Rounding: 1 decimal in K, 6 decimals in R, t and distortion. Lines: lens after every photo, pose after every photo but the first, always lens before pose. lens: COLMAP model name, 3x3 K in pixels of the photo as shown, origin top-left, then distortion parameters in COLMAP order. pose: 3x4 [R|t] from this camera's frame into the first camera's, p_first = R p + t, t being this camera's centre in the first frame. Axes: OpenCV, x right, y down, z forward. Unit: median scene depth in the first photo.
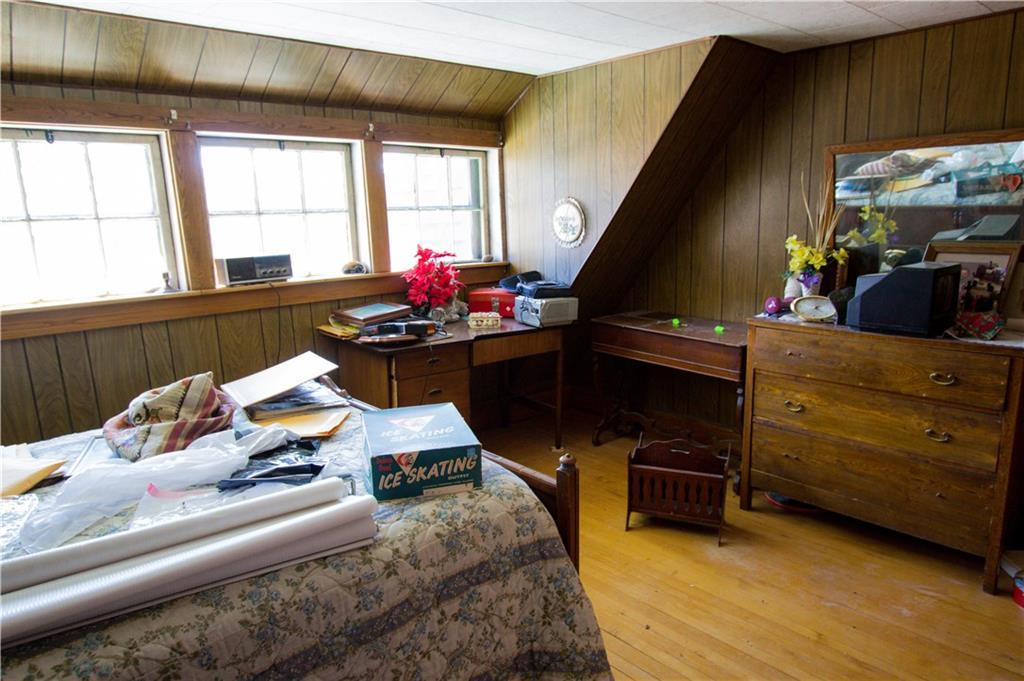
lens RADIAL K [[672.6, 0, 519.2], [0, 672.6, 340.7], [0, 0, 1]] dist [-0.024782, 0.033399]
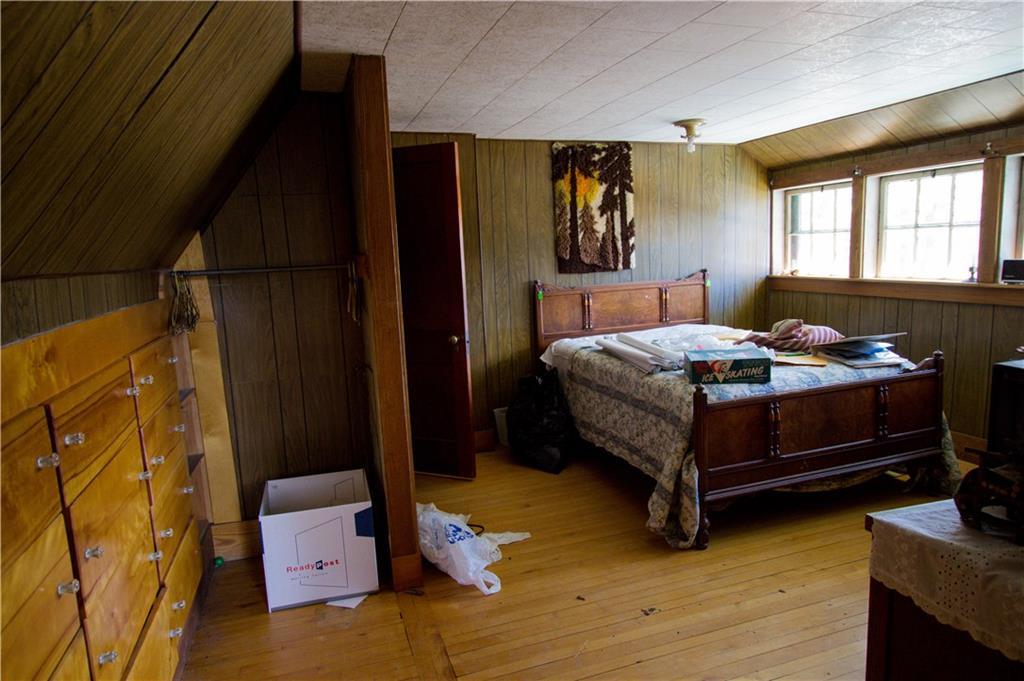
lens RADIAL K [[672.6, 0, 519.2], [0, 672.6, 340.7], [0, 0, 1]] dist [-0.024782, 0.033399]
pose [[-0.409071, 0.167324, -0.897030, 1.159572], [-0.130384, 0.962239, 0.238946, -0.179171], [0.903140, 0.214704, -0.371808, 0.798626]]
